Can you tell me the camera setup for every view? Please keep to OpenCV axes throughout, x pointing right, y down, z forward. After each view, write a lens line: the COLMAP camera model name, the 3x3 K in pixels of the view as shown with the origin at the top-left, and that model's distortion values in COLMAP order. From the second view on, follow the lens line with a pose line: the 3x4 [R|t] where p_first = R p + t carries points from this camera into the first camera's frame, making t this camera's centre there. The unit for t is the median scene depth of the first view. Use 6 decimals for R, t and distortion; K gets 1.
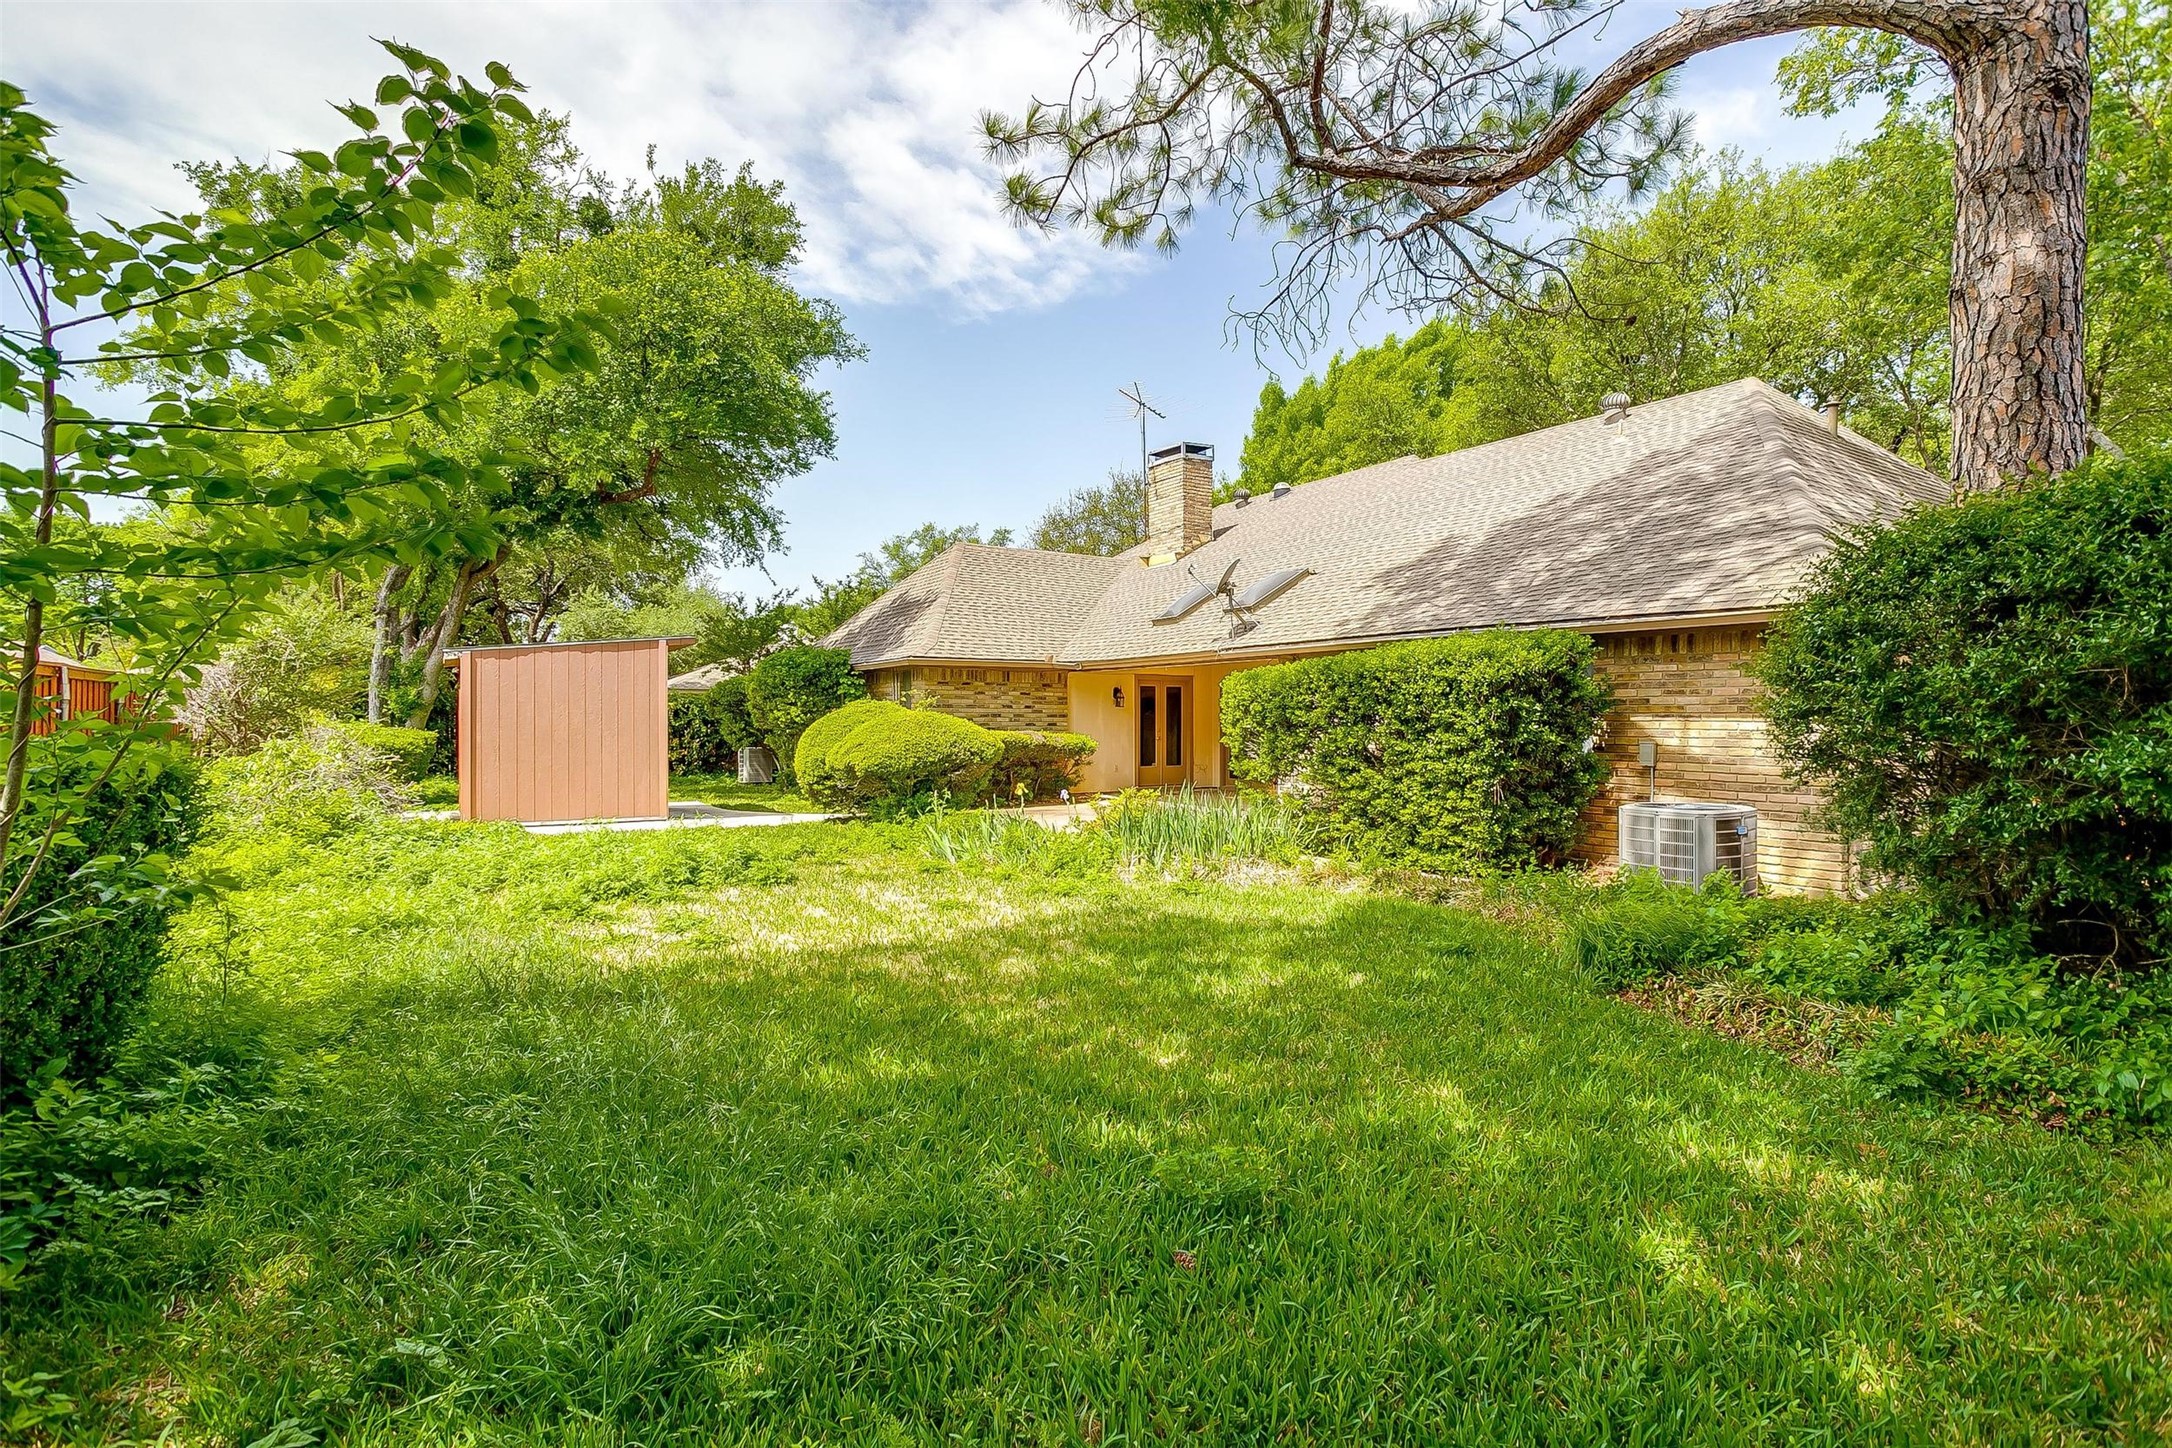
lens RADIAL K [[1062.1, 0, 1087.6], [0, 1062.1, 726.3], [0, 0, 1]] dist [-0.042304, 0.015821]
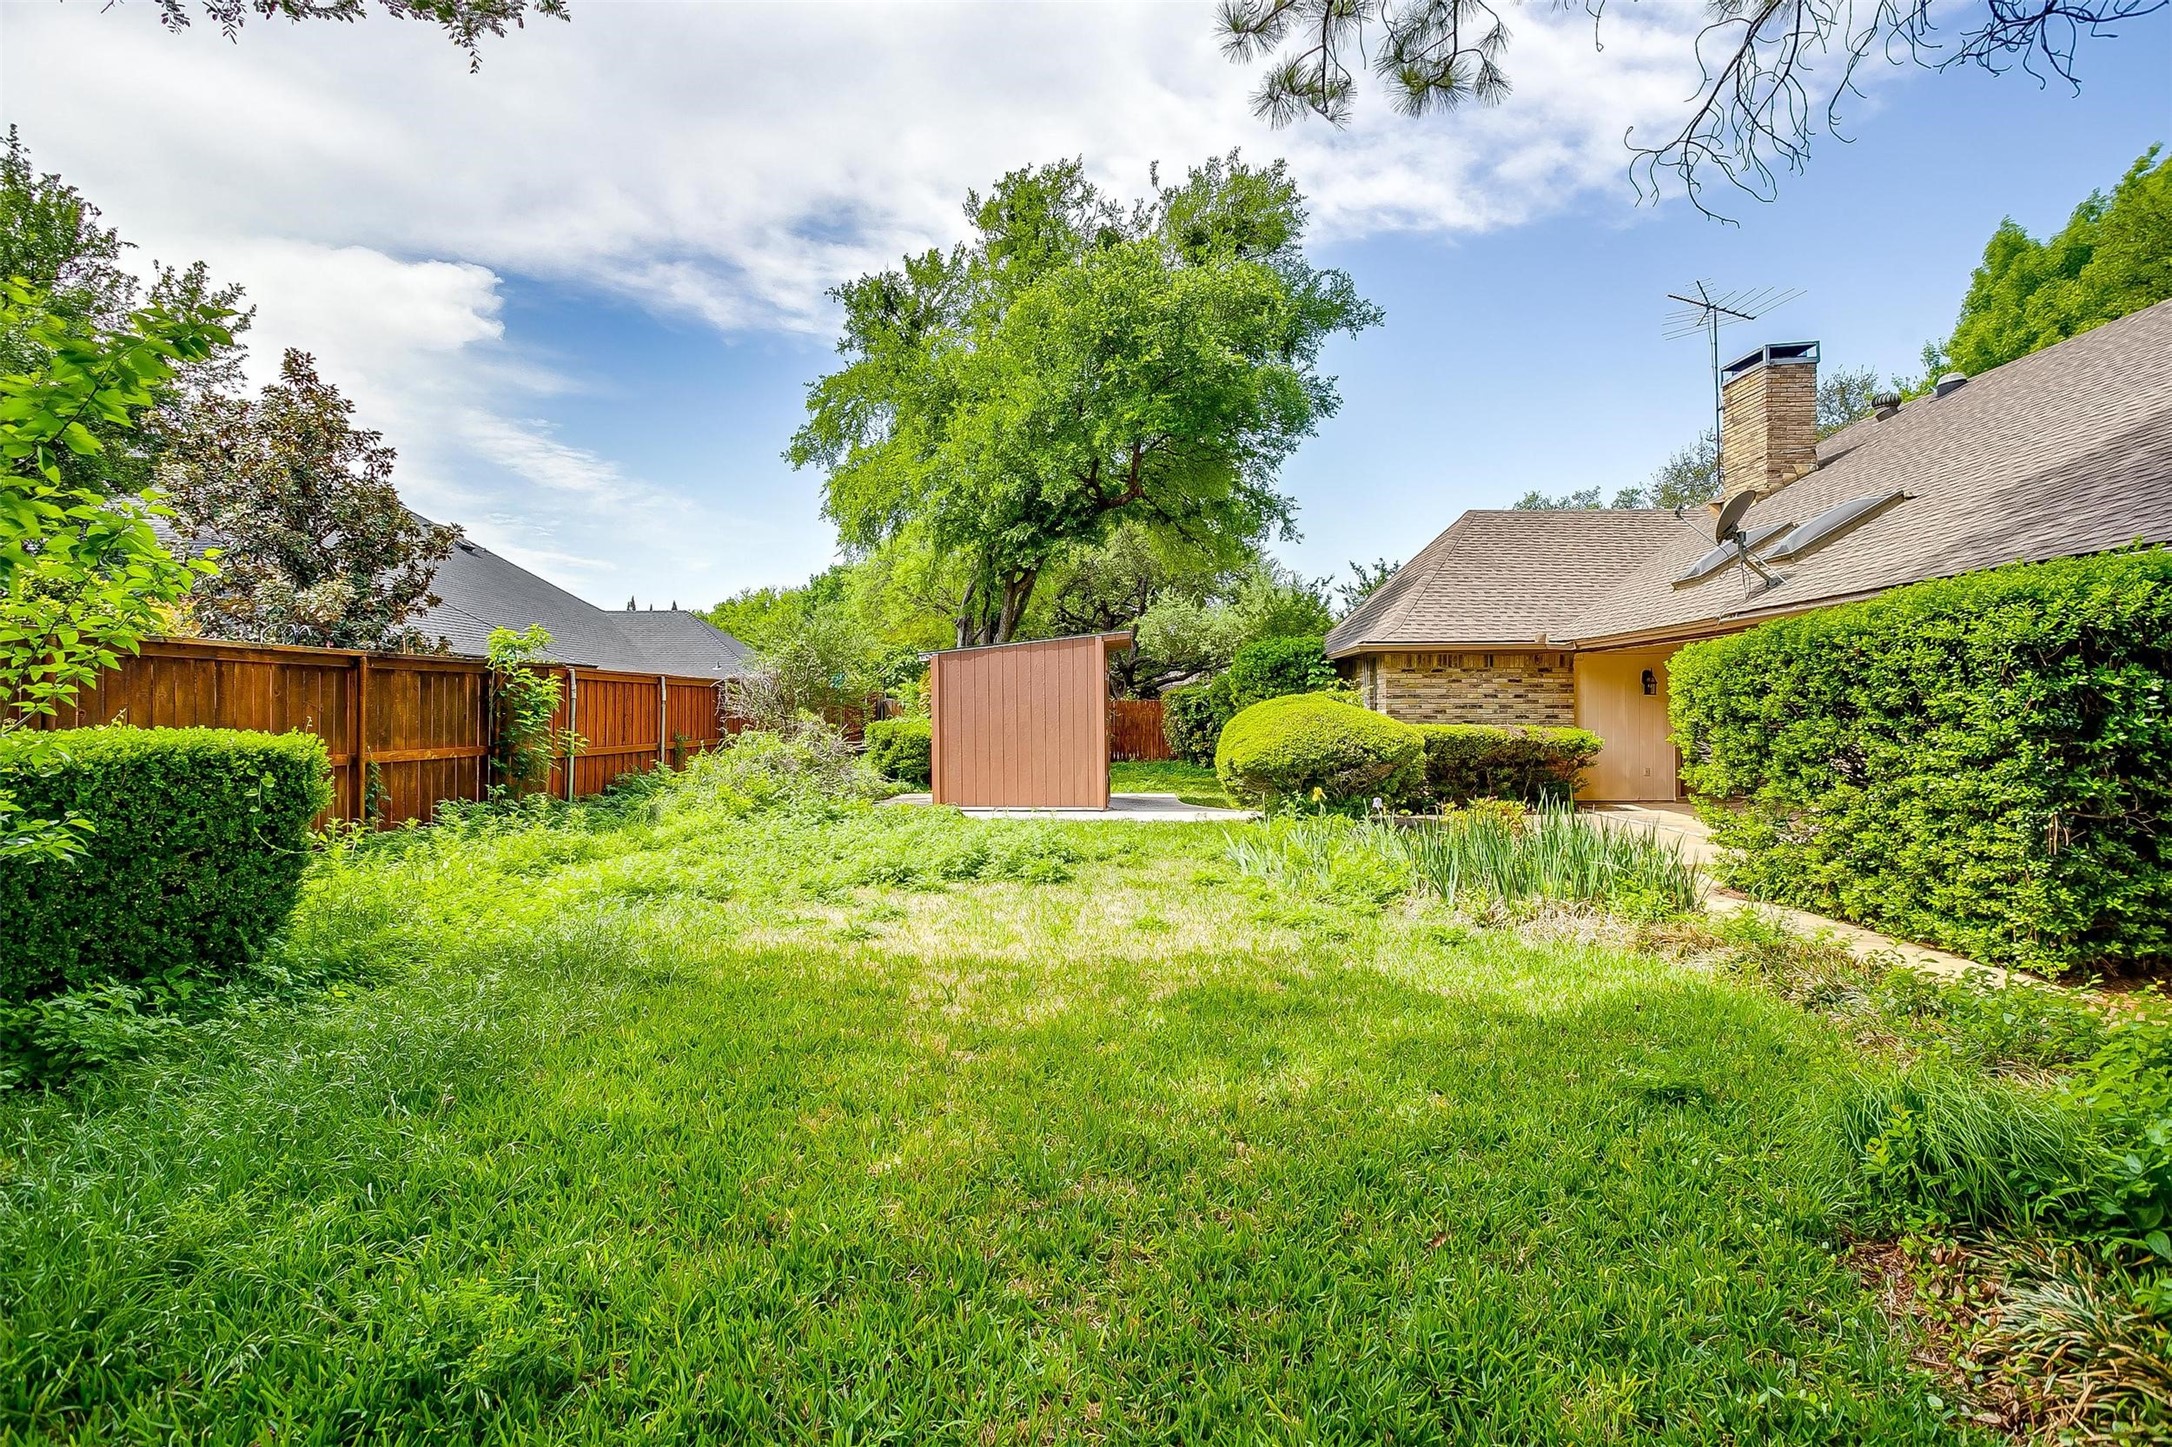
lens RADIAL K [[1062.1, 0, 1075.7], [0, 1062.1, 725.1], [0, 0, 1]] dist [-0.042304, 0.015821]
pose [[0.805346, 0.002597, -0.592799, 0.219301], [0.000878, 0.999984, 0.005574, -0.000488], [0.592804, -0.005010, 0.805331, 0.164413]]
